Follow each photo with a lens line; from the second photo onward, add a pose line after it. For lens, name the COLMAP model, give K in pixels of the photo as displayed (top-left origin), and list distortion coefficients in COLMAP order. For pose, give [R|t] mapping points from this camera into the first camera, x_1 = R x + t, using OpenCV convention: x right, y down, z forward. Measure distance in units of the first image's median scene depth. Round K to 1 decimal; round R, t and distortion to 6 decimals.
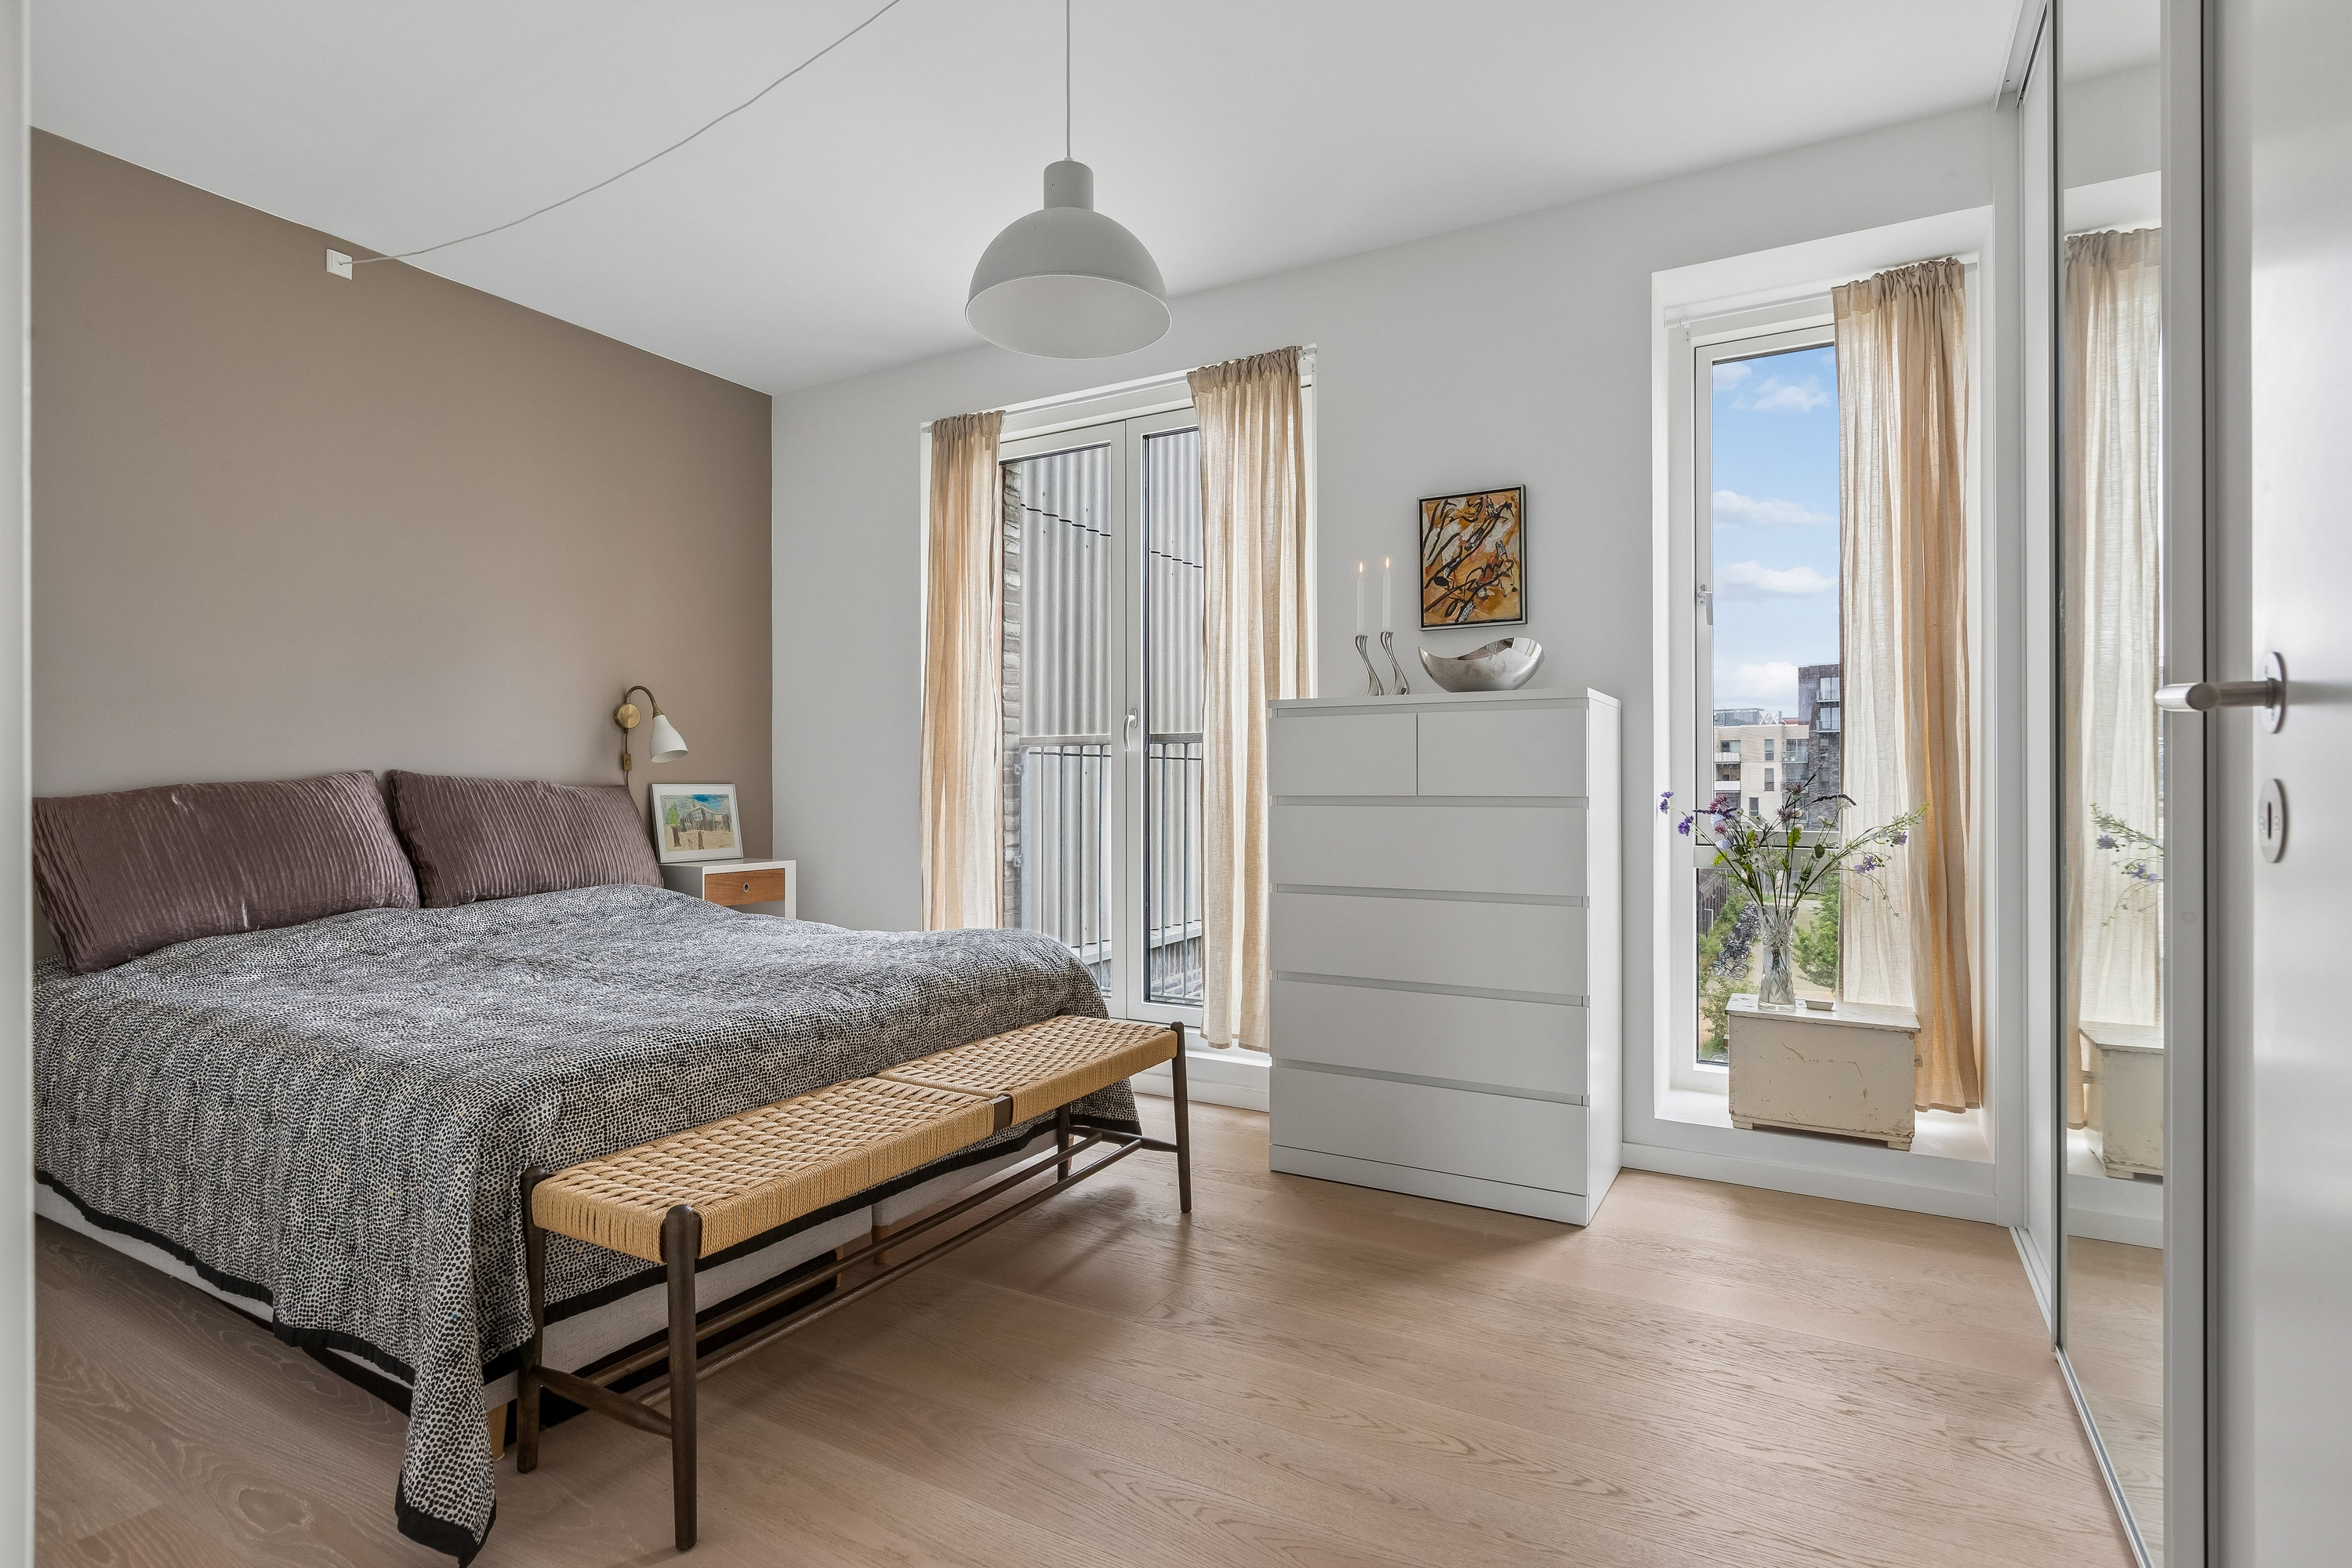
lens RADIAL K [[1206.3, 0, 1180.6], [0, 1206.3, 764.9], [0, 0, 1]] dist [0.001726, 0.001684]
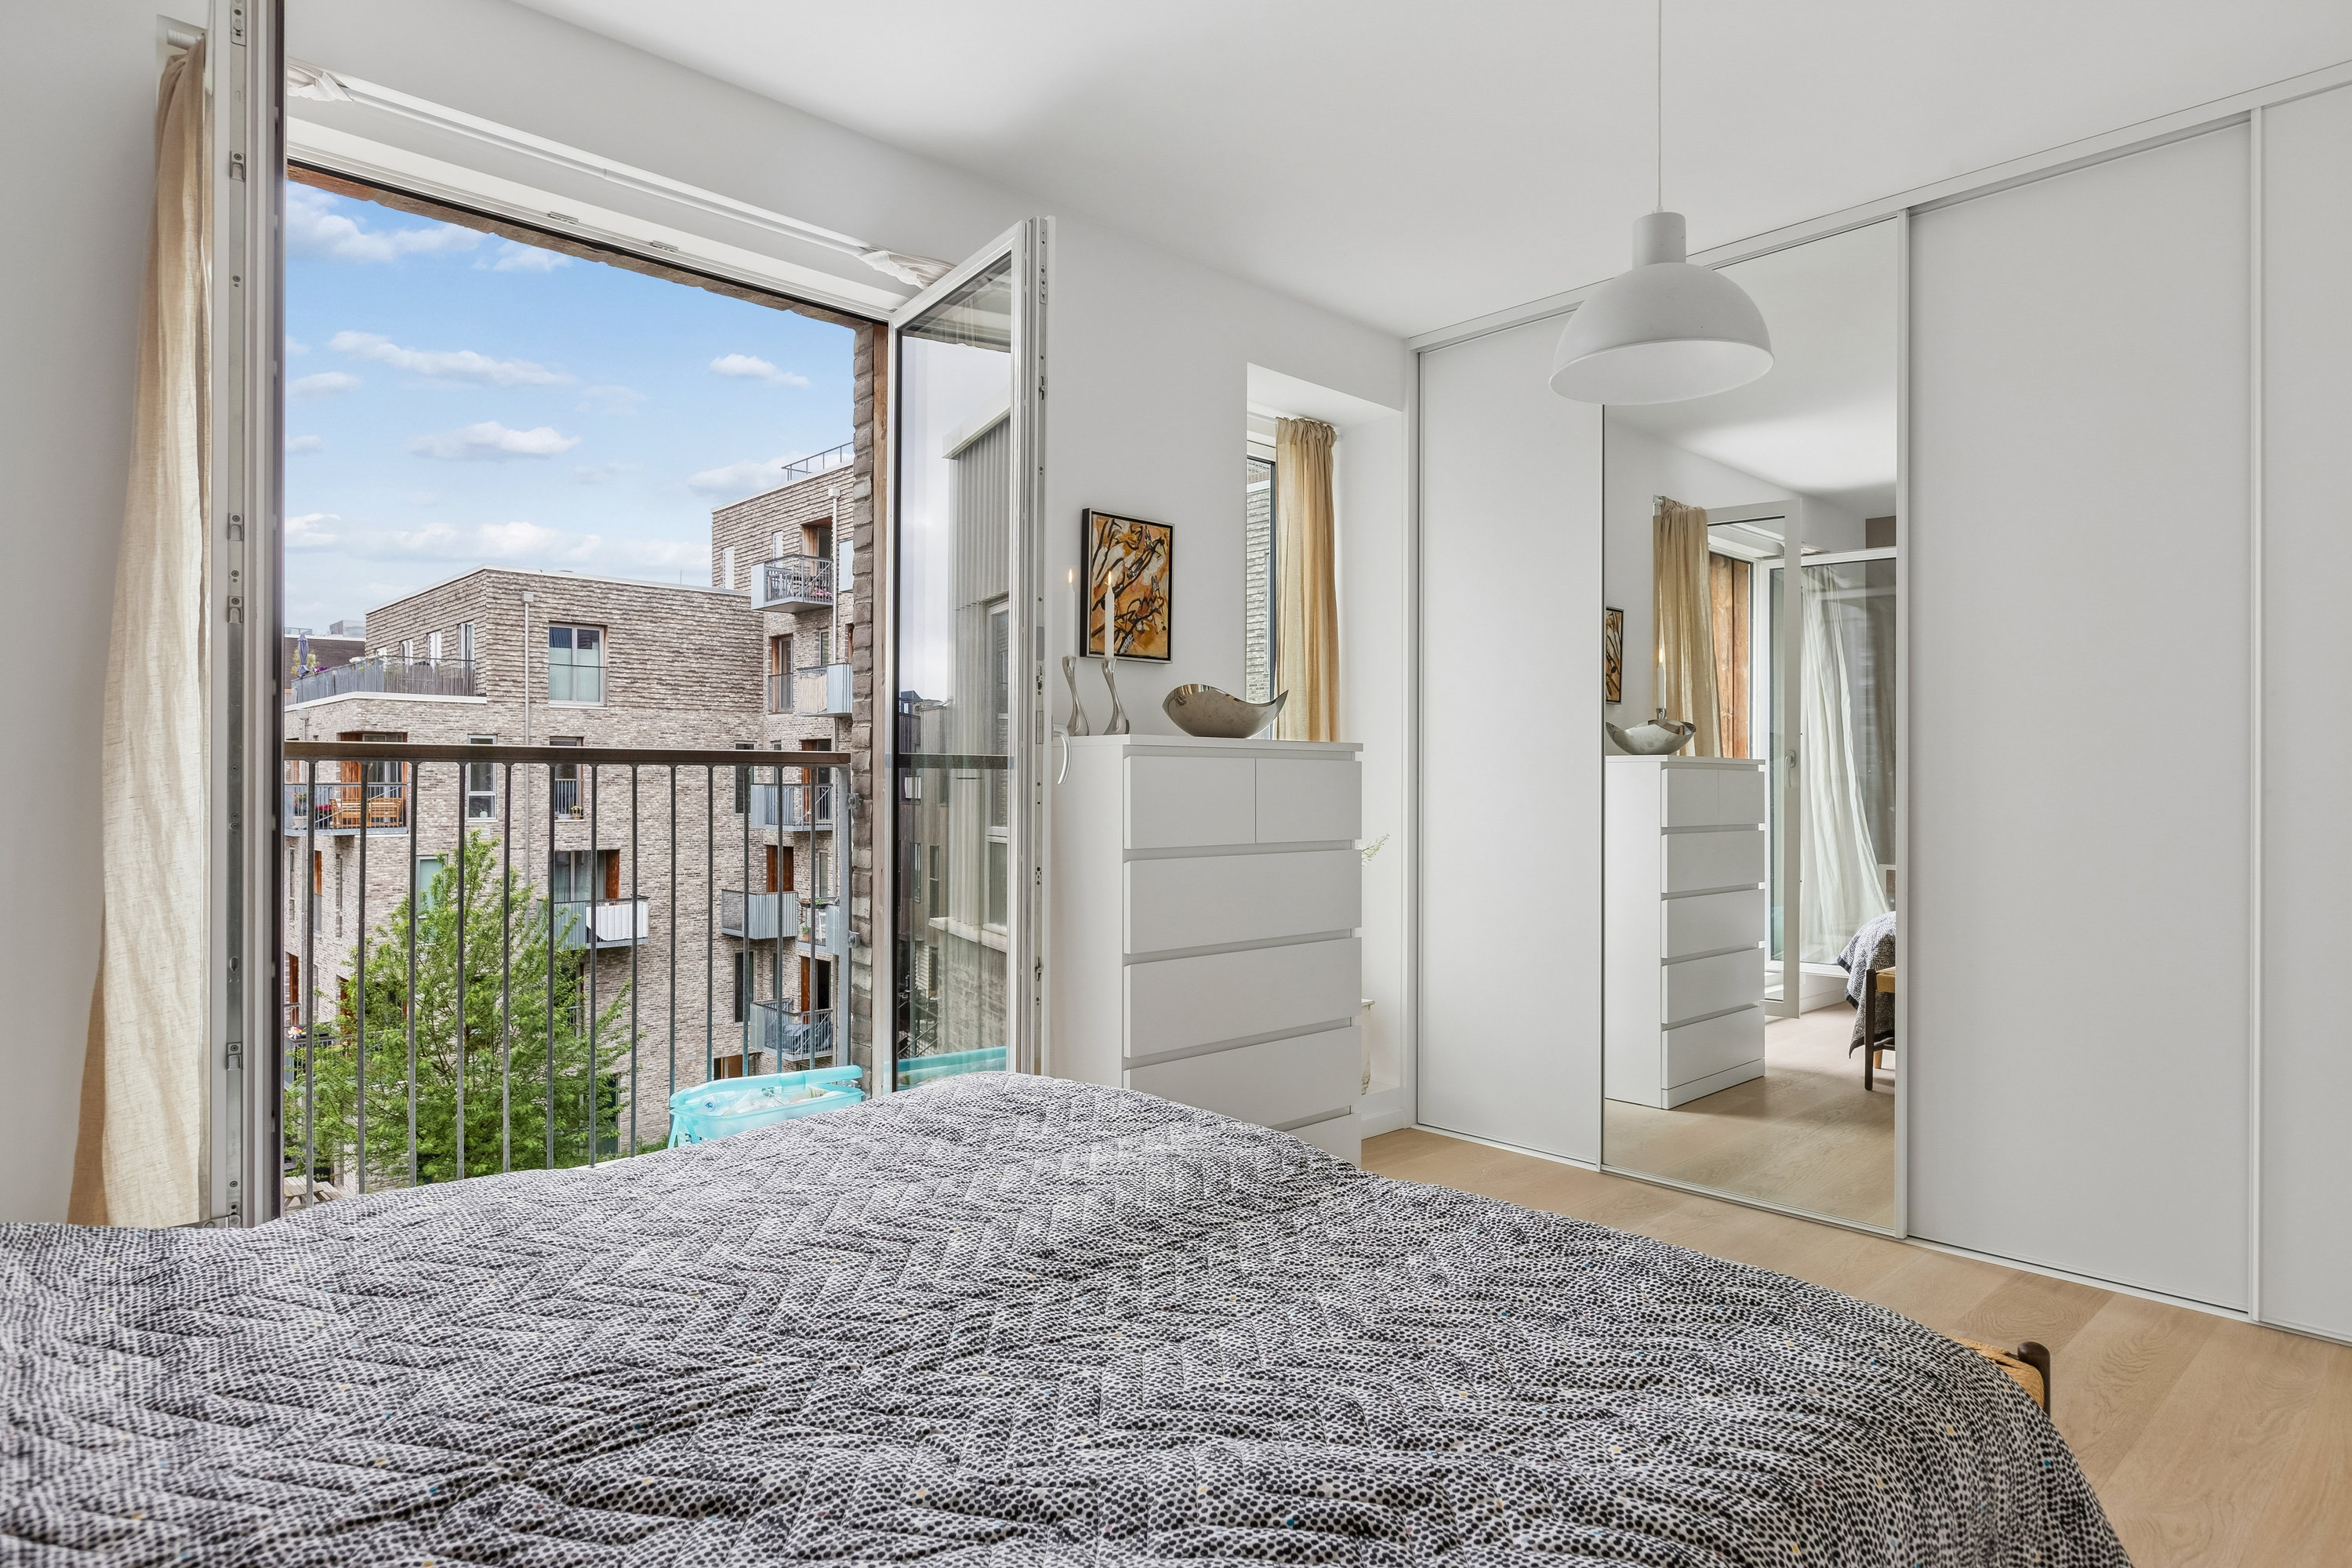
lens RADIAL K [[1361.4, 0, 1184.1], [0, 1361.4, 786.2], [0, 0, 1]] dist [0.000799, -0.002034]
pose [[0.318782, 0.031971, 0.947289, -0.755489], [-0.007852, 0.999486, -0.031090, 0.017107], [-0.947796, 0.002473, 0.318869, 0.626541]]
